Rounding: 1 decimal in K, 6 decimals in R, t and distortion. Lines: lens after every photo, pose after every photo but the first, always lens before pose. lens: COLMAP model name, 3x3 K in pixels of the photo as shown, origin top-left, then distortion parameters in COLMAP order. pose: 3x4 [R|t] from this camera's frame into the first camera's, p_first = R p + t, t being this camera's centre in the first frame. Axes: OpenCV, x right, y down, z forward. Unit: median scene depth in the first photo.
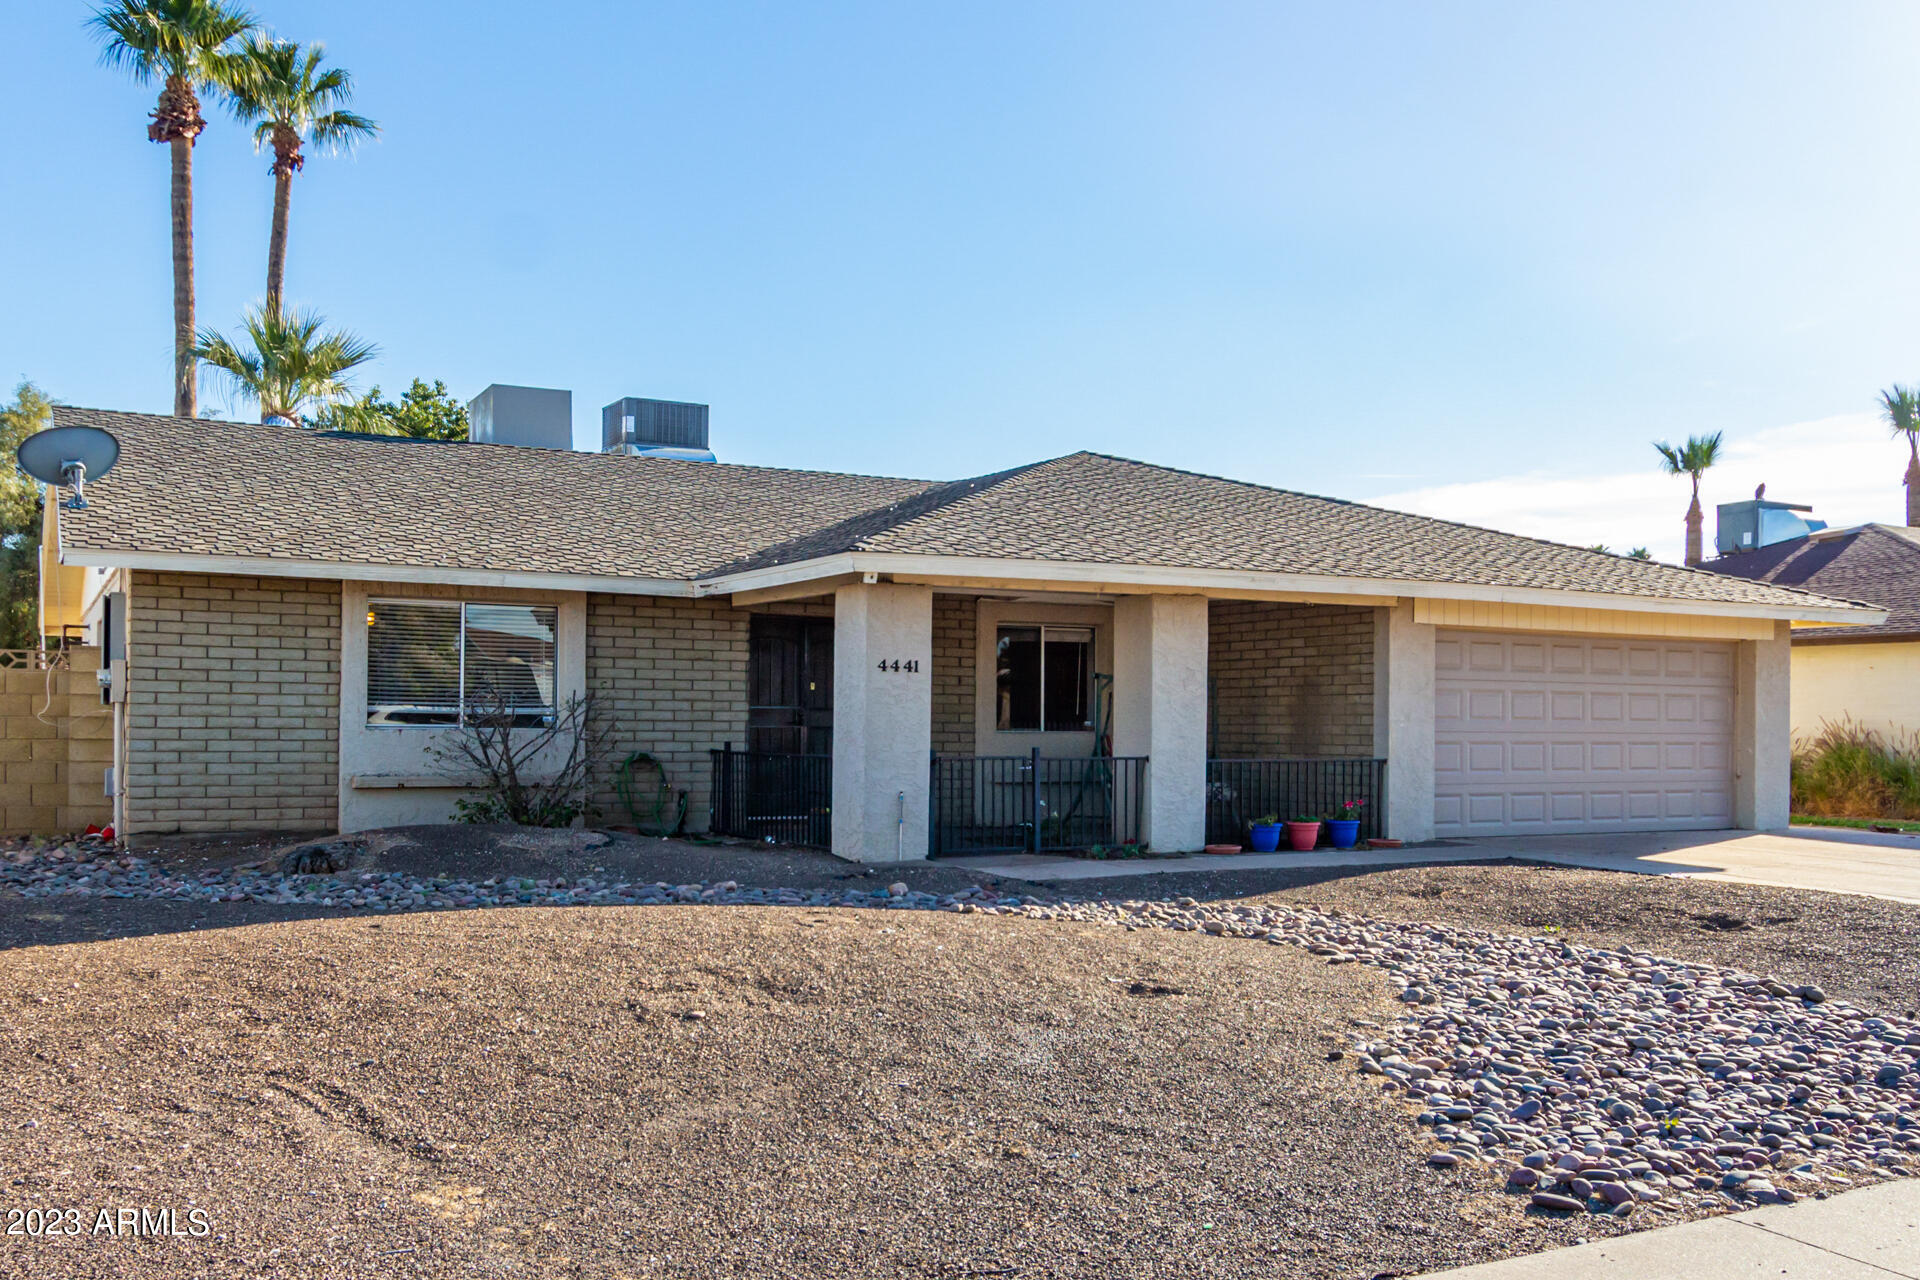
lens RADIAL K [[1701.0, 0, 911.4], [0, 1701.0, 697.7], [0, 0, 1]] dist [0.014155, 0.008419]
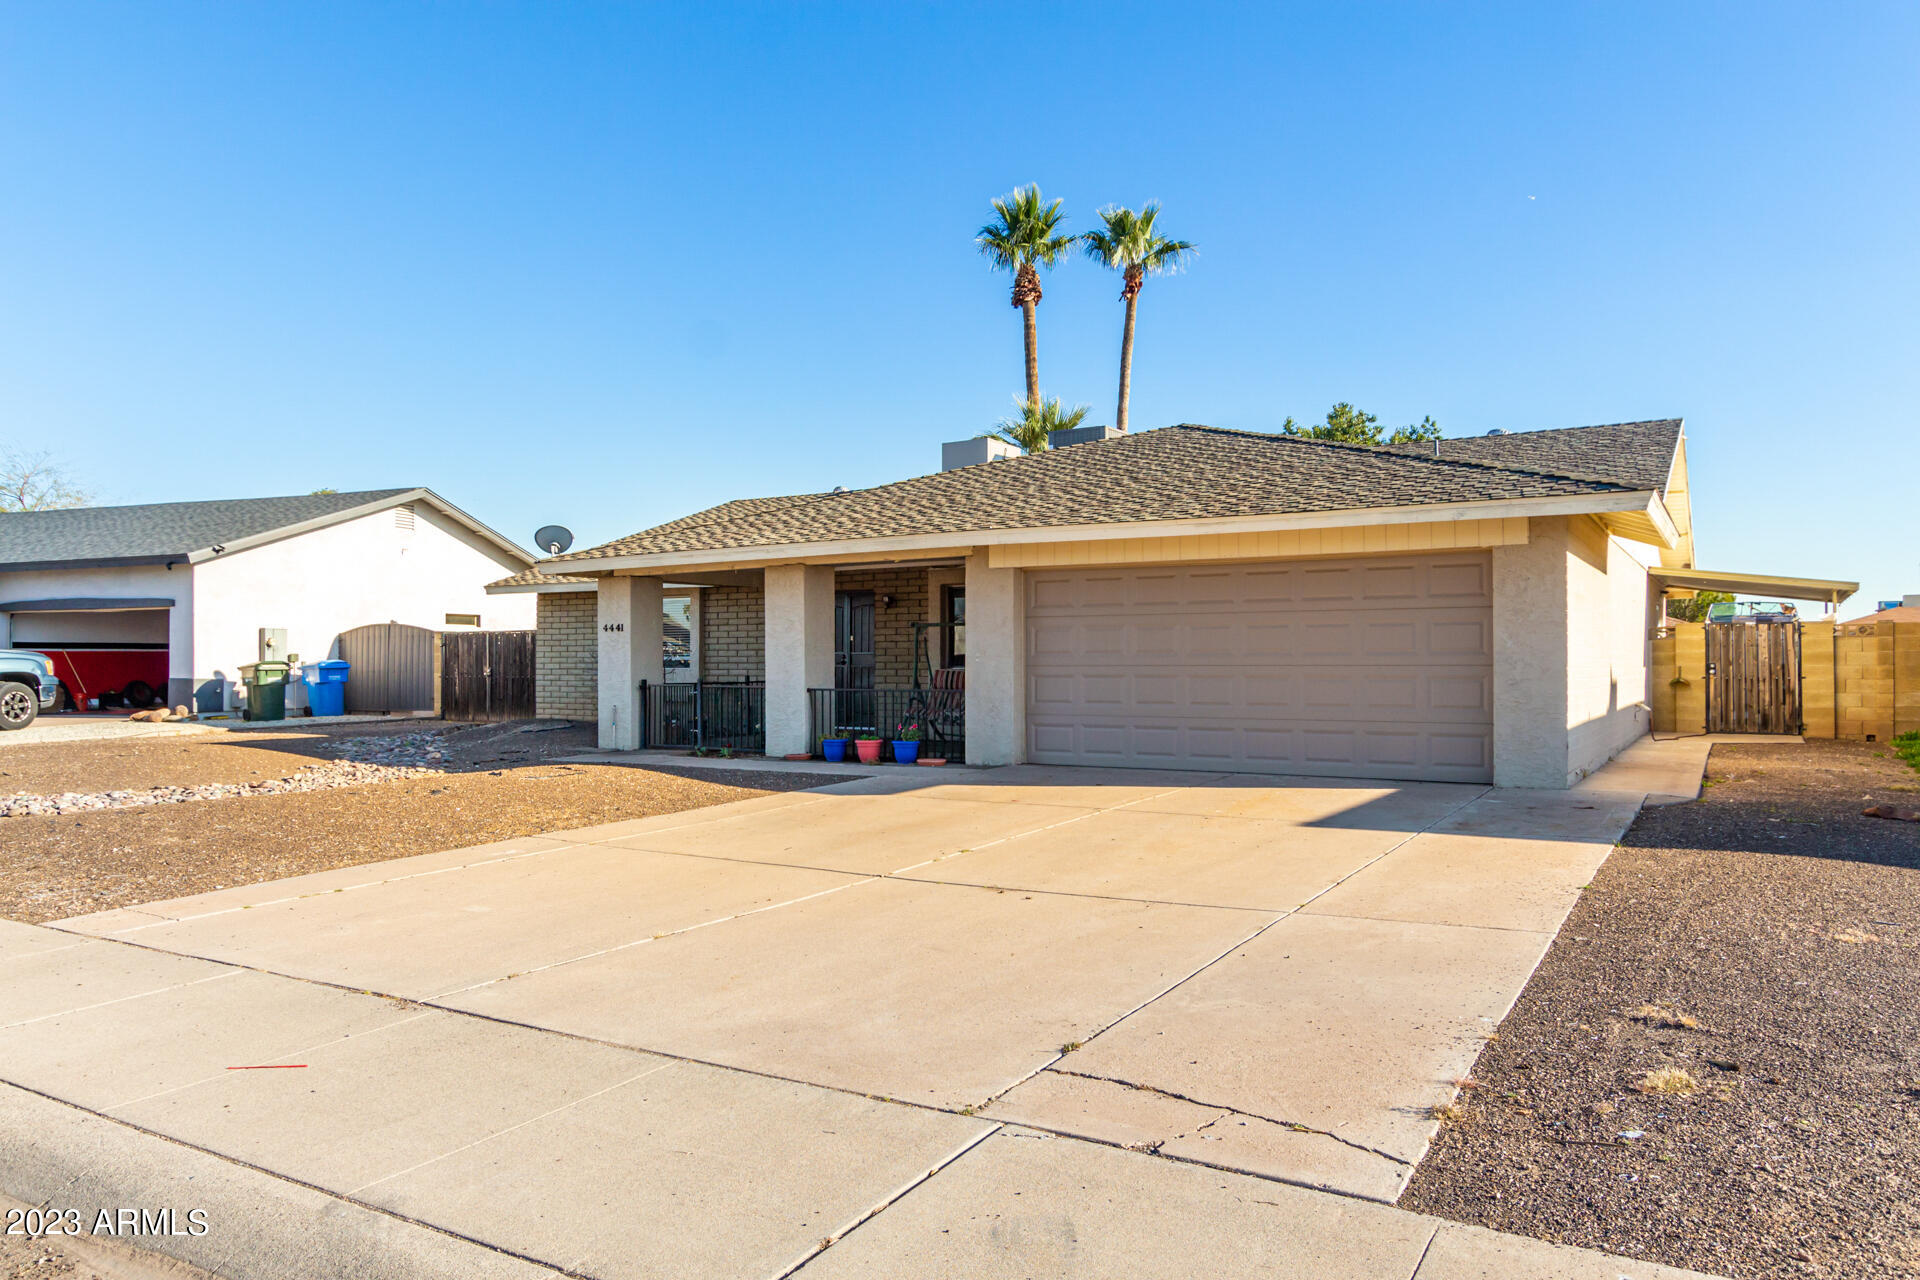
lens RADIAL K [[1314.8, 0, 965.4], [0, 1314.8, 634.4], [0, 0, 1]] dist [0.018028, -0.000089]
pose [[0.505348, -0.028151, -0.862456, 1.111728], [0.020145, 0.999580, -0.020823, 0.018223], [0.862680, -0.006851, 0.505703, 0.595261]]
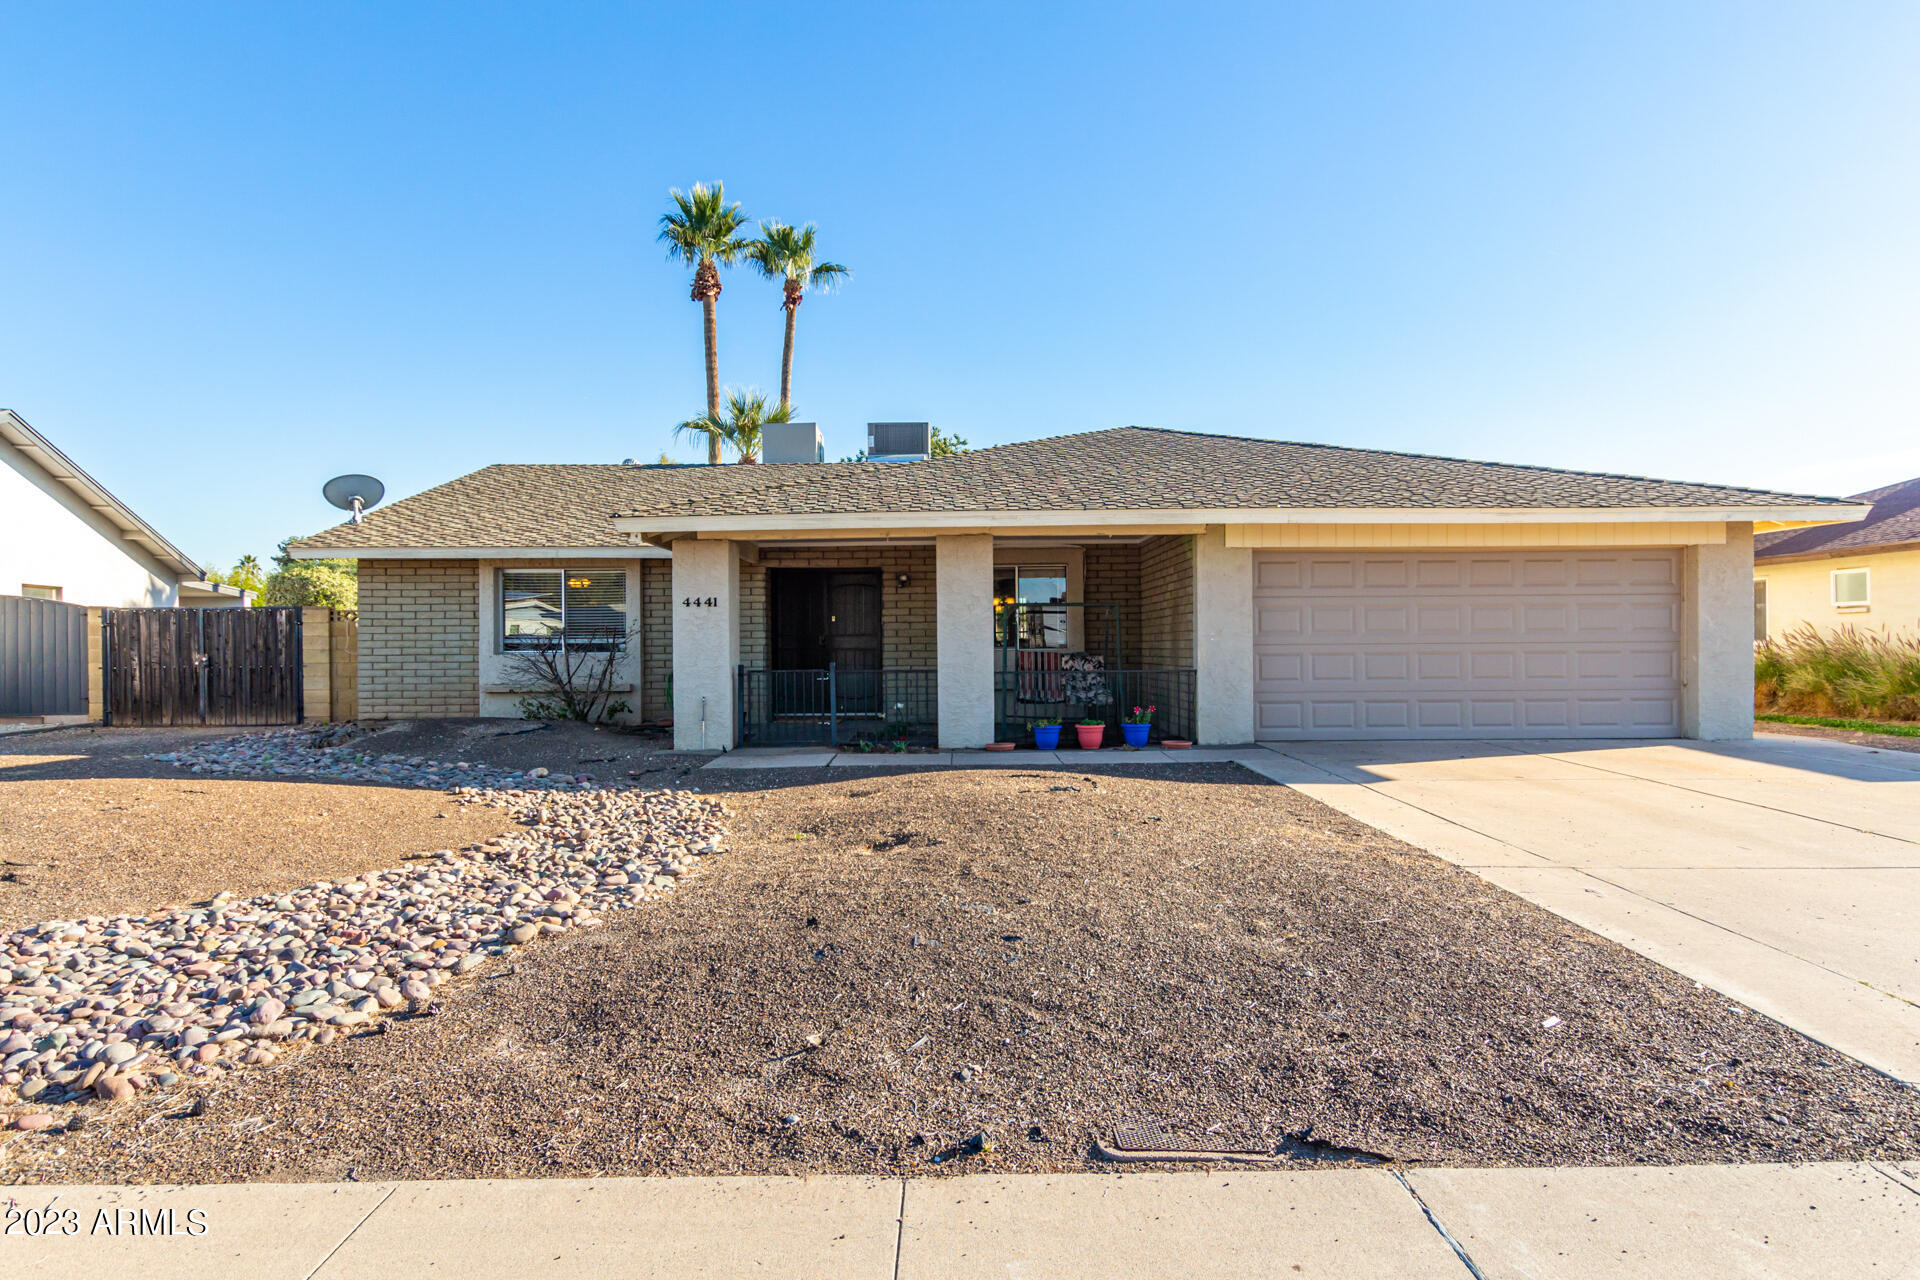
lens RADIAL K [[1094.1, 0, 964.3], [0, 1094.1, 644.2], [0, 0, 1]] dist [0.019396, 0.001806]
pose [[0.887467, -0.015895, -0.460597, 0.510913], [0.022482, 0.999708, 0.008817, 0.009807], [0.460322, -0.018180, 0.887566, 0.306695]]
